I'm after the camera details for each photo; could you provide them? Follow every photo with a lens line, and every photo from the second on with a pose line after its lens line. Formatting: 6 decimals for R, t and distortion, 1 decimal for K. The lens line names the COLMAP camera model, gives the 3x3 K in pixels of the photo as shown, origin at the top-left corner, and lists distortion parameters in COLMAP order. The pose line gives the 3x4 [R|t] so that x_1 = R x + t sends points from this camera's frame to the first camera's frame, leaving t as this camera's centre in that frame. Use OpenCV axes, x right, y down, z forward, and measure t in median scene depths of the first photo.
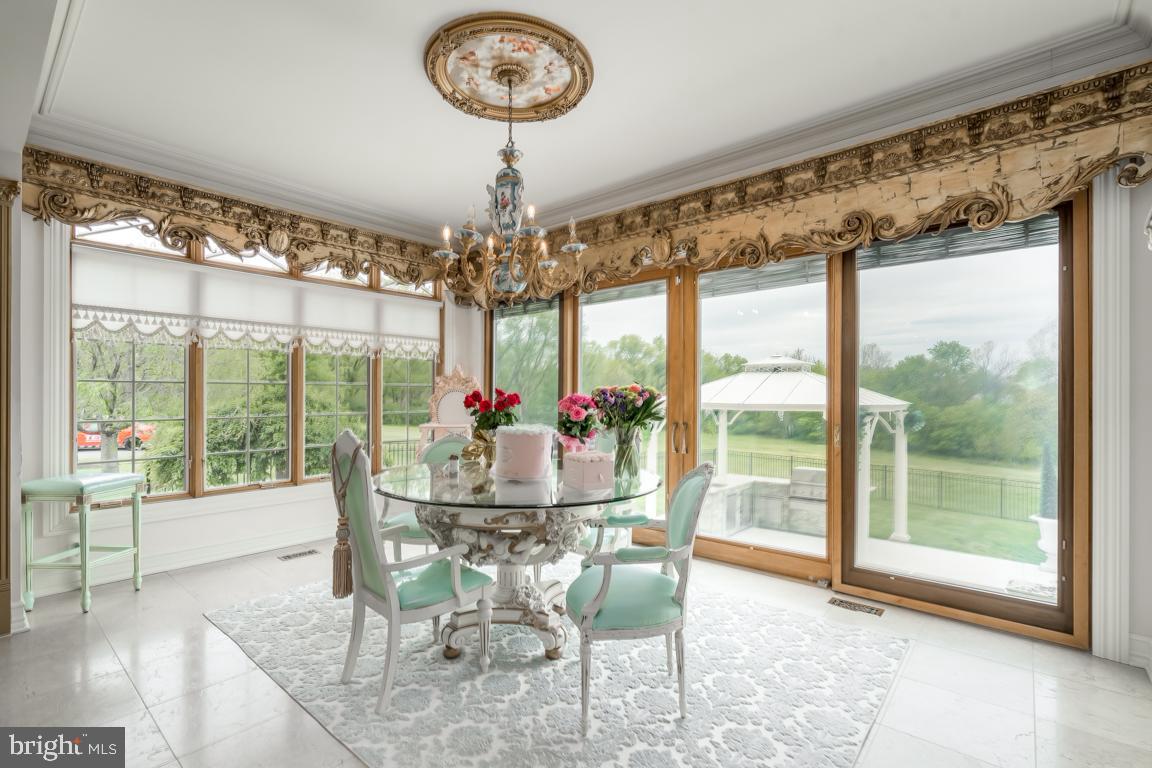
lens RADIAL K [[528.2, 0, 579.7], [0, 528.2, 394.0], [0, 0, 1]] dist [-0.002652, -0.000964]
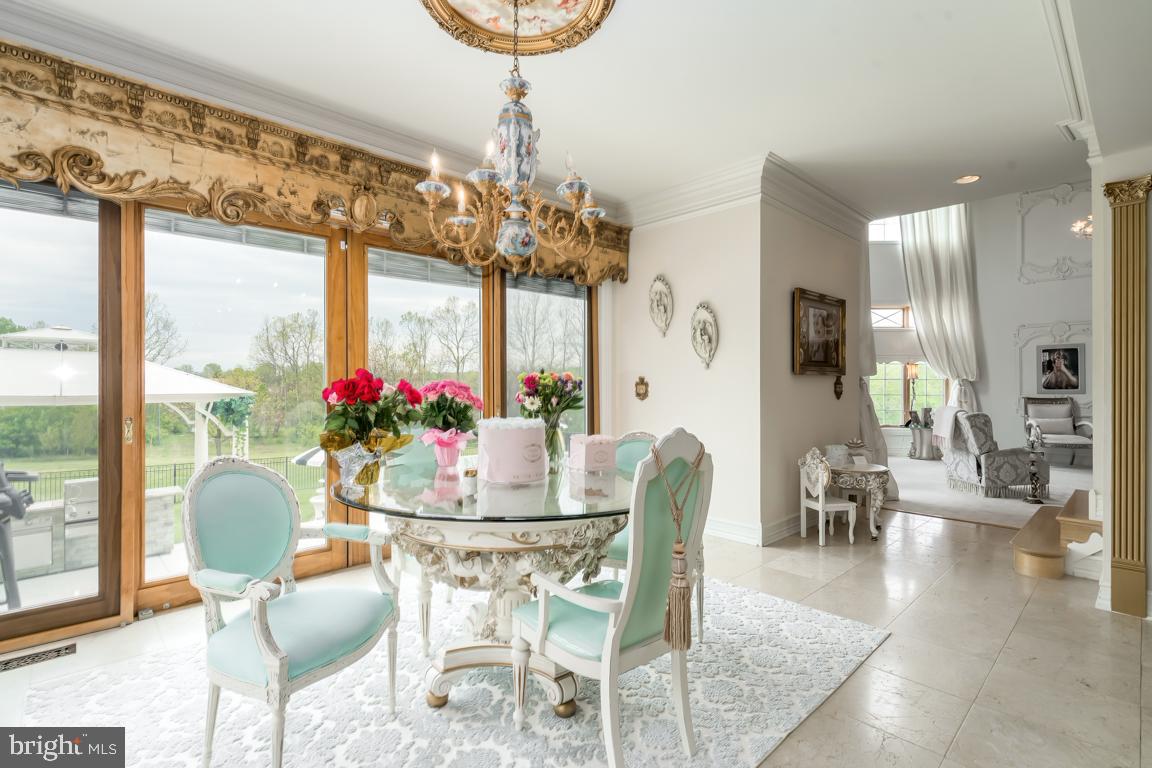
lens RADIAL K [[528.2, 0, 579.5], [0, 528.2, 388.6], [0, 0, 1]] dist [-0.002652, -0.000964]
pose [[0.117004, -0.011934, 0.993060, -0.536923], [-0.000780, 0.999926, 0.012108, 0.000104], [-0.993131, -0.002191, 0.116986, 0.472746]]
